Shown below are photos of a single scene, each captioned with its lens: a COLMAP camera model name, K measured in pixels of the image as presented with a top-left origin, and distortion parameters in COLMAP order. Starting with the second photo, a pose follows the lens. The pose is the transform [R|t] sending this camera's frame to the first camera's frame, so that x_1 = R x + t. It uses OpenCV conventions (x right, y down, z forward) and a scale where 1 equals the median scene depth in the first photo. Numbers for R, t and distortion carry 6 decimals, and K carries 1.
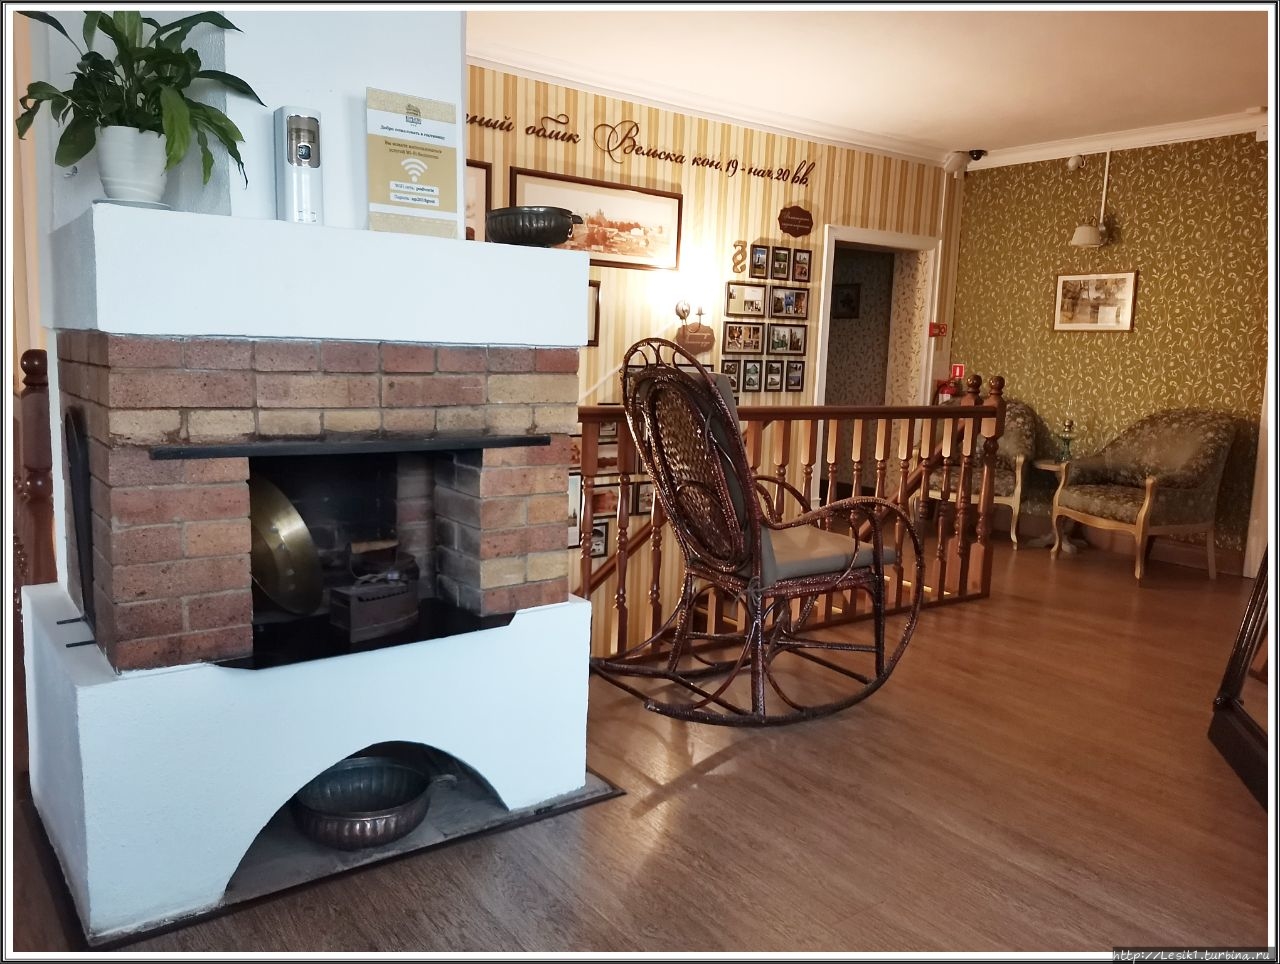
lens RADIAL K [[956.0, 0, 640.0], [0, 956.0, 482.0], [0, 0, 1]] dist [0.088772, -0.145515]
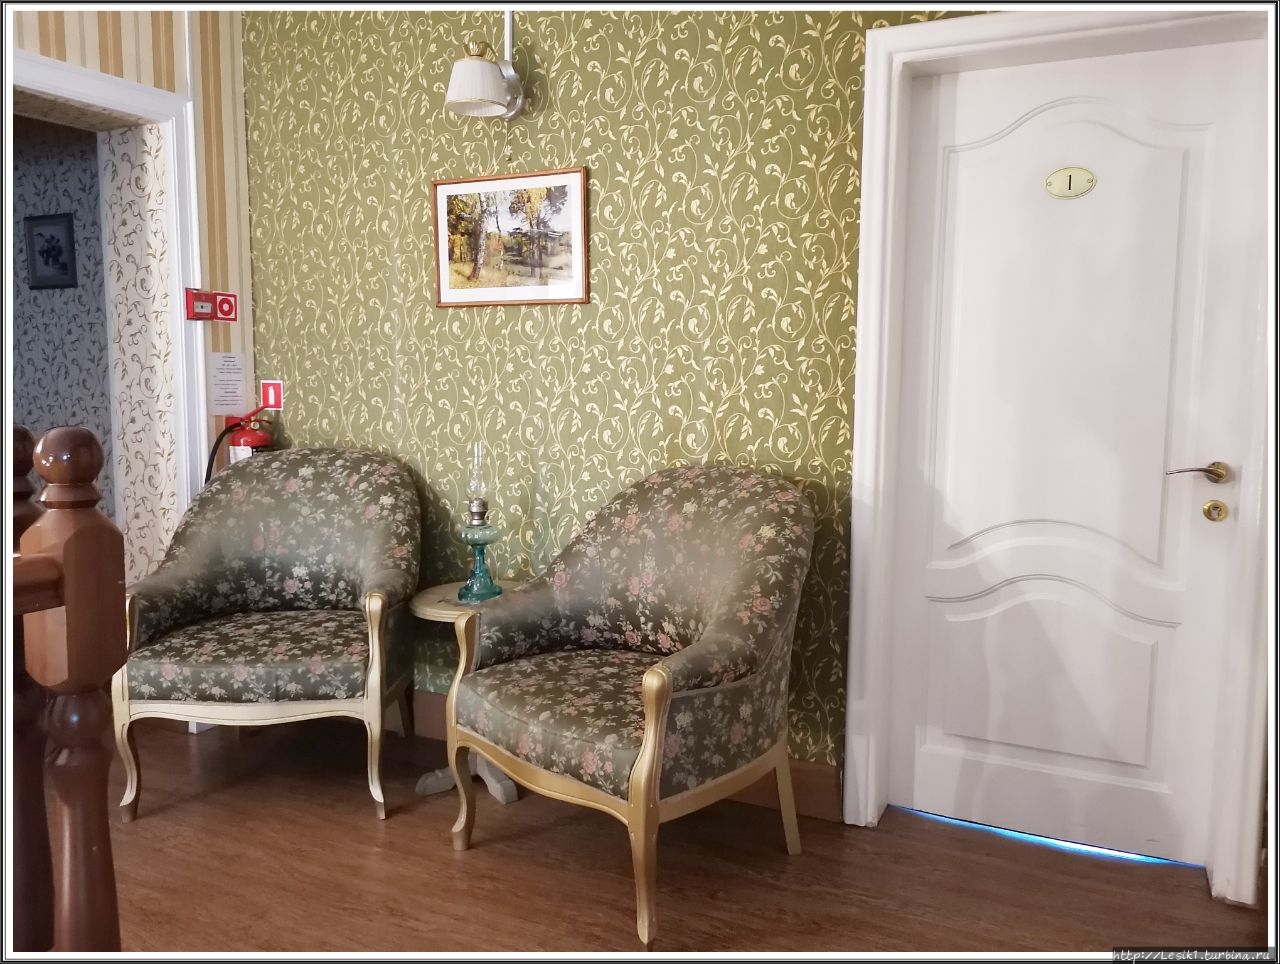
lens RADIAL K [[956.0, 0, 640.0], [0, 956.0, 482.0], [0, 0, 1]] dist [0.088772, -0.145515]
pose [[0.882747, -0.073927, 0.463997, 0.306737], [0.083803, 0.996482, -0.000667, -0.066117], [-0.462315, 0.039473, 0.885837, 0.577940]]
